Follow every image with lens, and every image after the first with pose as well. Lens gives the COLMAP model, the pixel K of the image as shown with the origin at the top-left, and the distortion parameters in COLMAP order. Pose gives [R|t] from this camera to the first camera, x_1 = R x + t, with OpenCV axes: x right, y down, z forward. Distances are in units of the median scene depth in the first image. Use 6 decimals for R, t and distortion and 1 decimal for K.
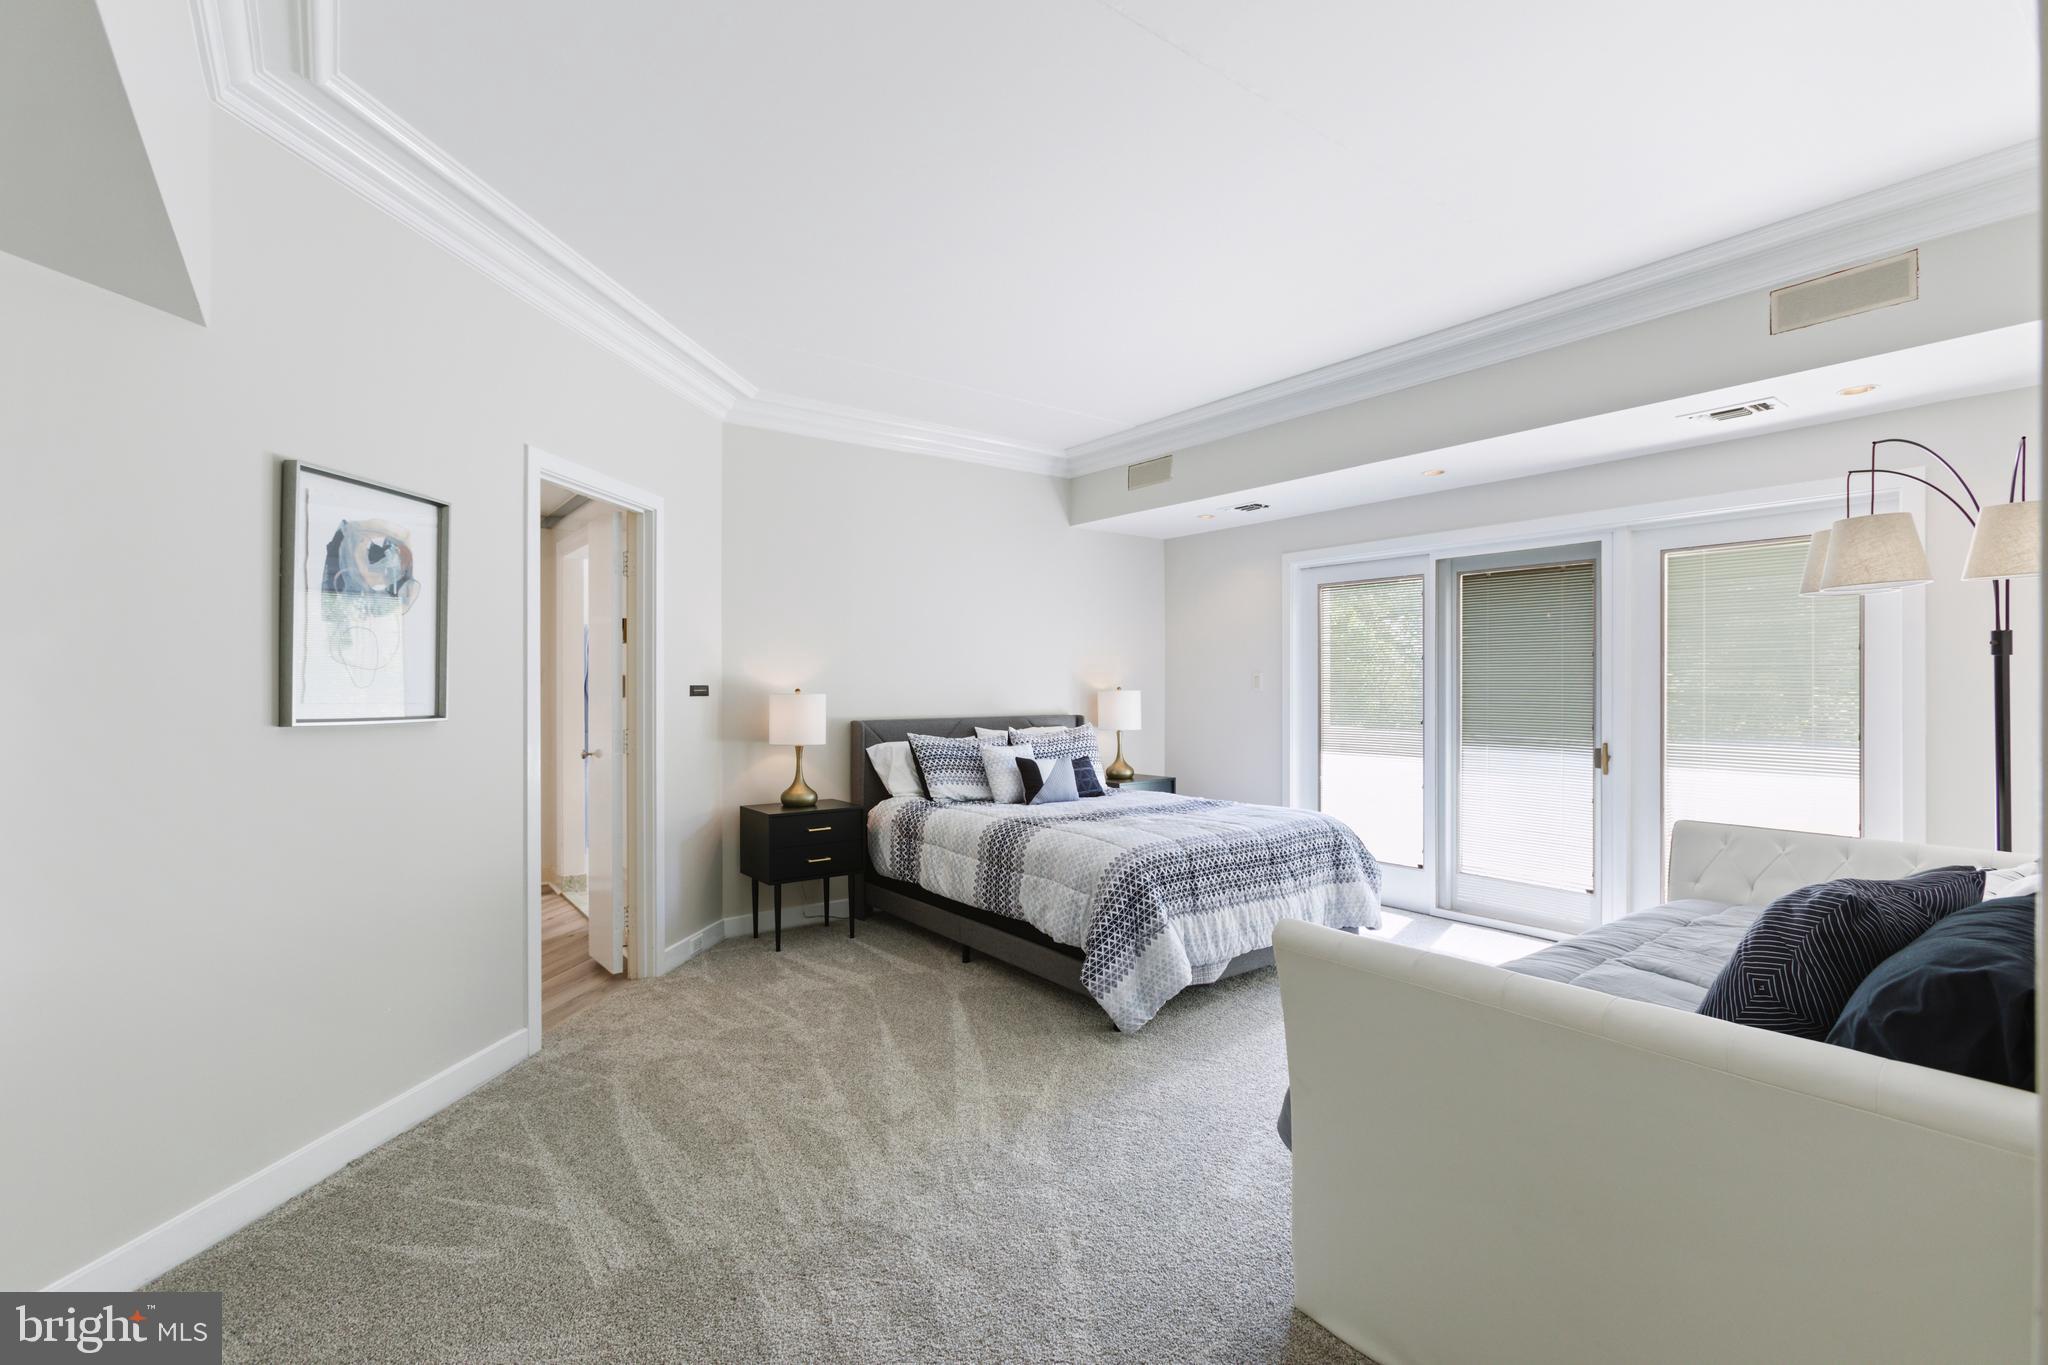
lens RADIAL K [[916.0, 0, 1035.8], [0, 916.0, 677.7], [0, 0, 1]] dist [0.002245, 0.003318]
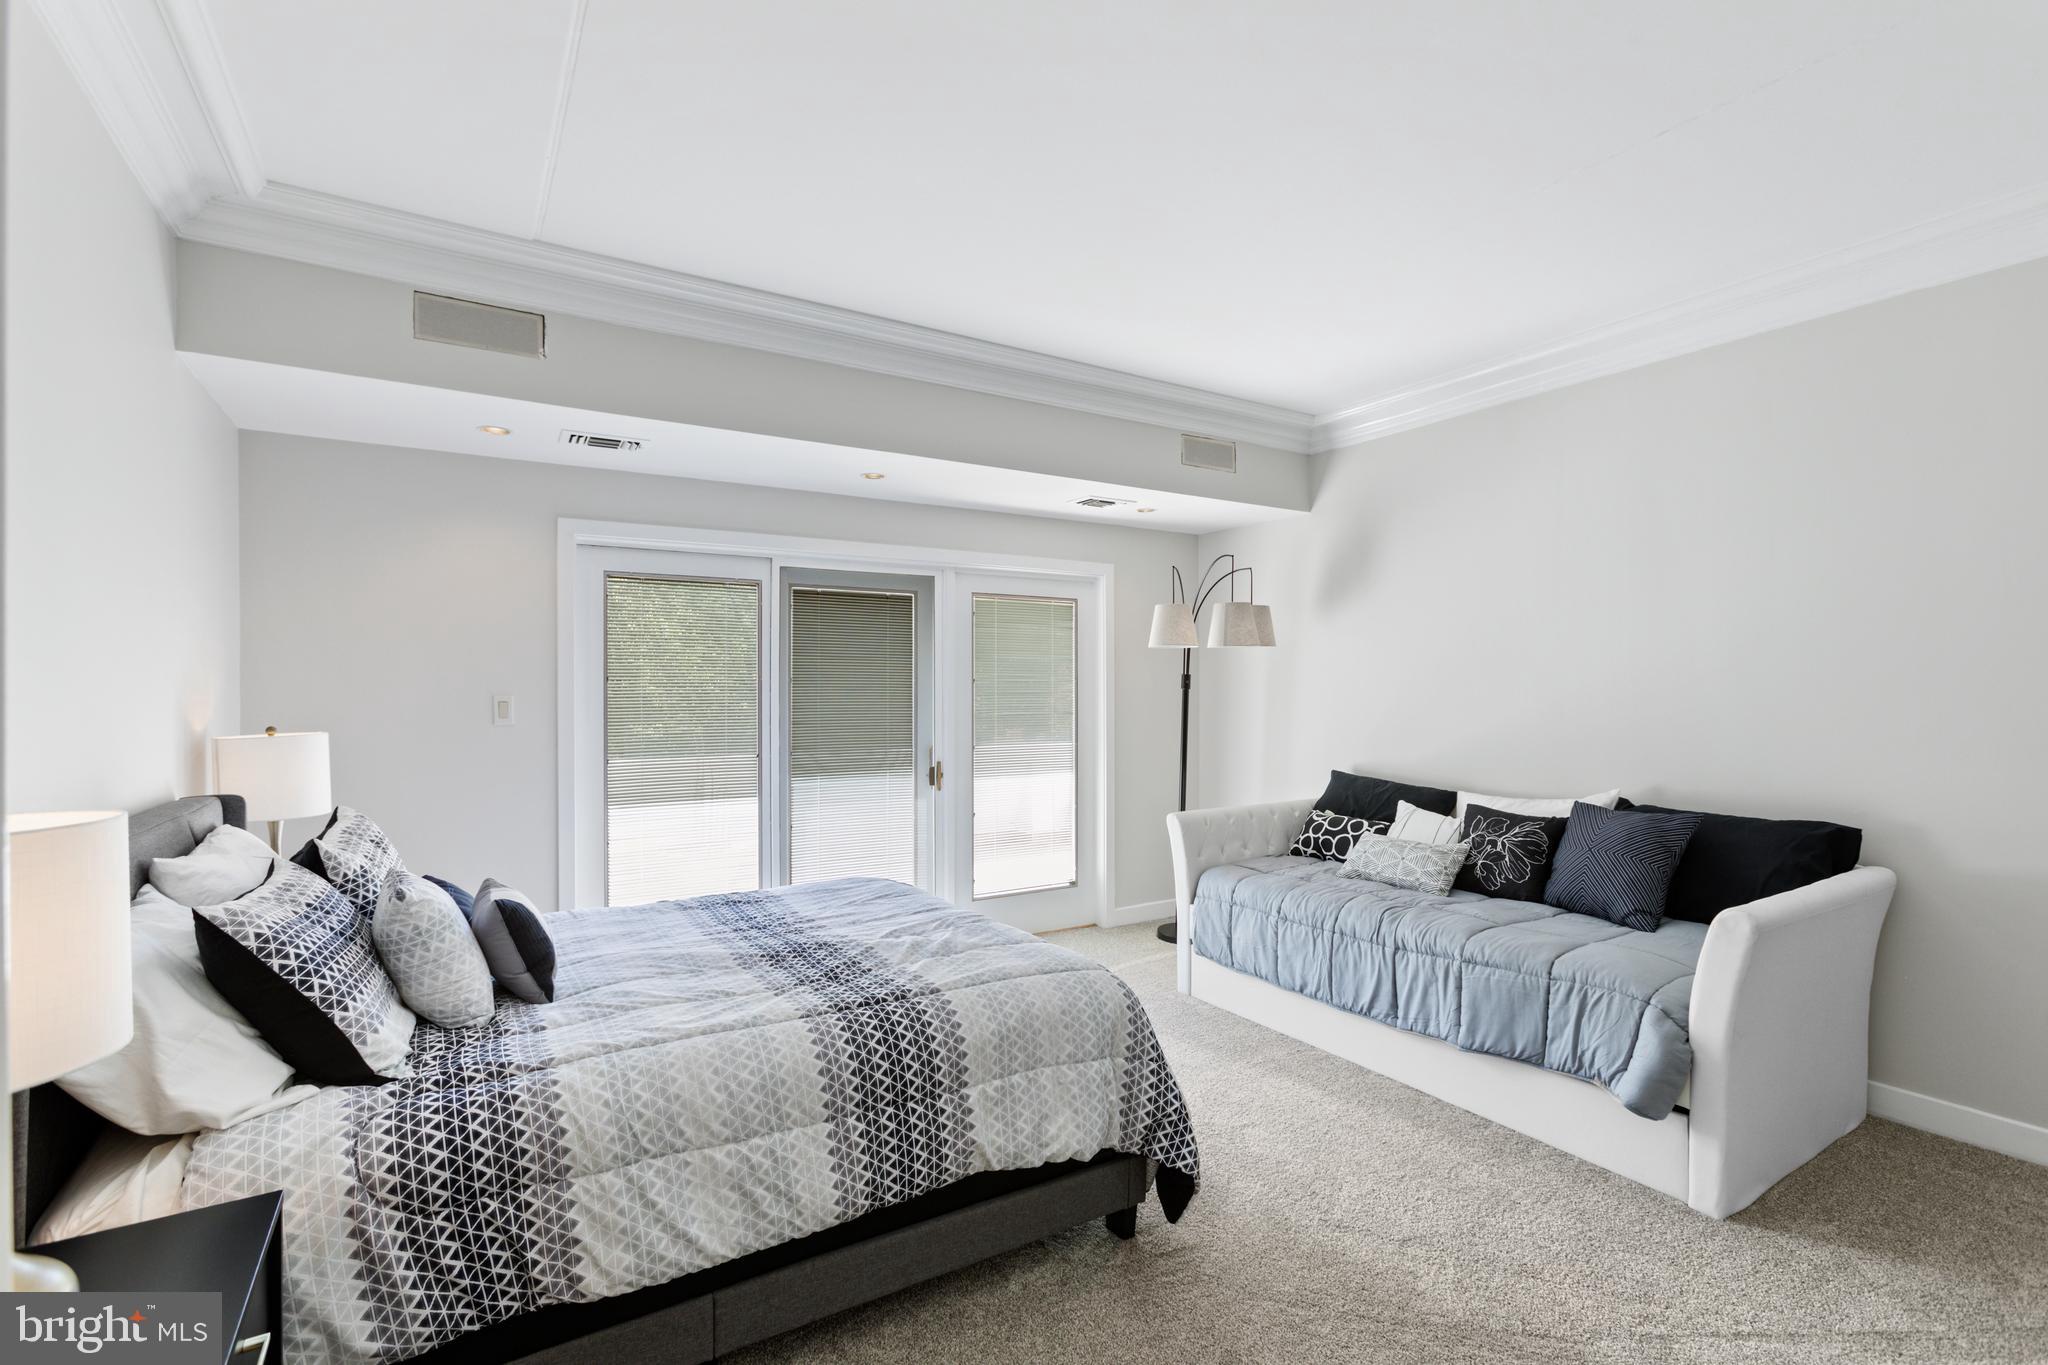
lens RADIAL K [[916.0, 0, 1023.4], [0, 916.0, 684.0], [0, 0, 1]] dist [0.002245, 0.003318]
pose [[0.122859, 0.009699, 0.992377, -0.452666], [-0.001893, 0.999953, -0.009539, -0.011761], [-0.992422, -0.000706, 0.122872, 0.761610]]
